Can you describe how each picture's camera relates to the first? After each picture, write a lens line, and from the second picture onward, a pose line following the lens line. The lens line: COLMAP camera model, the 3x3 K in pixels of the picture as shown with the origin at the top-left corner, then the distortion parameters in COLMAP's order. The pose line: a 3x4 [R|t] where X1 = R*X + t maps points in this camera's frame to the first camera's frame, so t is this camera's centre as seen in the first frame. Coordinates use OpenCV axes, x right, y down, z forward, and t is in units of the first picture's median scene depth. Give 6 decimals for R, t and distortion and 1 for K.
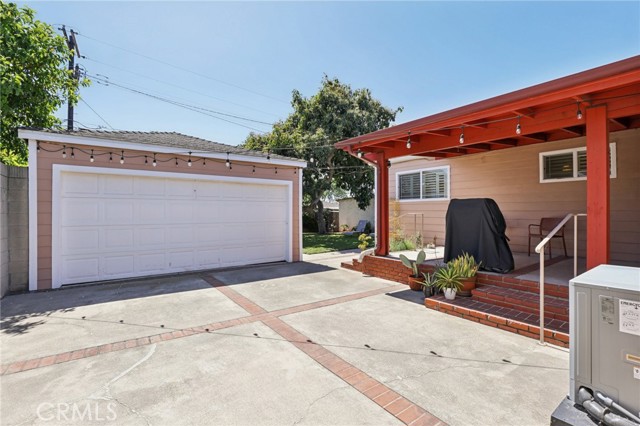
lens RADIAL K [[293.3, 0, 321.1], [0, 293.3, 210.2], [0, 0, 1]] dist [-0.014644, 0.006393]
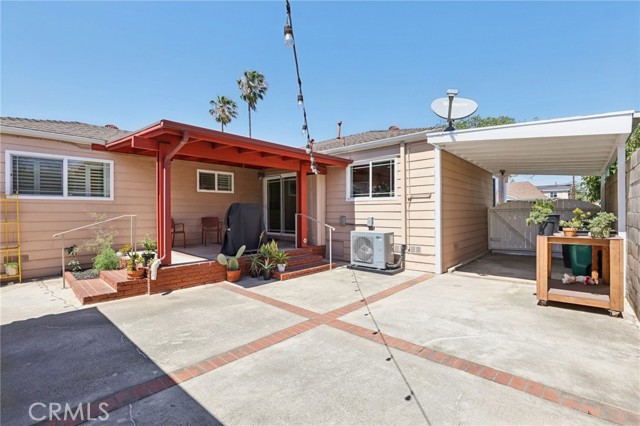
lens RADIAL K [[293.3, 0, 322.6], [0, 293.3, 213.9], [0, 0, 1]] dist [-0.014644, 0.006393]
pose [[-0.213097, -0.002799, 0.977027, -1.246755], [0.001555, 0.999994, 0.003204, 0.010573], [-0.977030, 0.002202, -0.213091, 1.315498]]
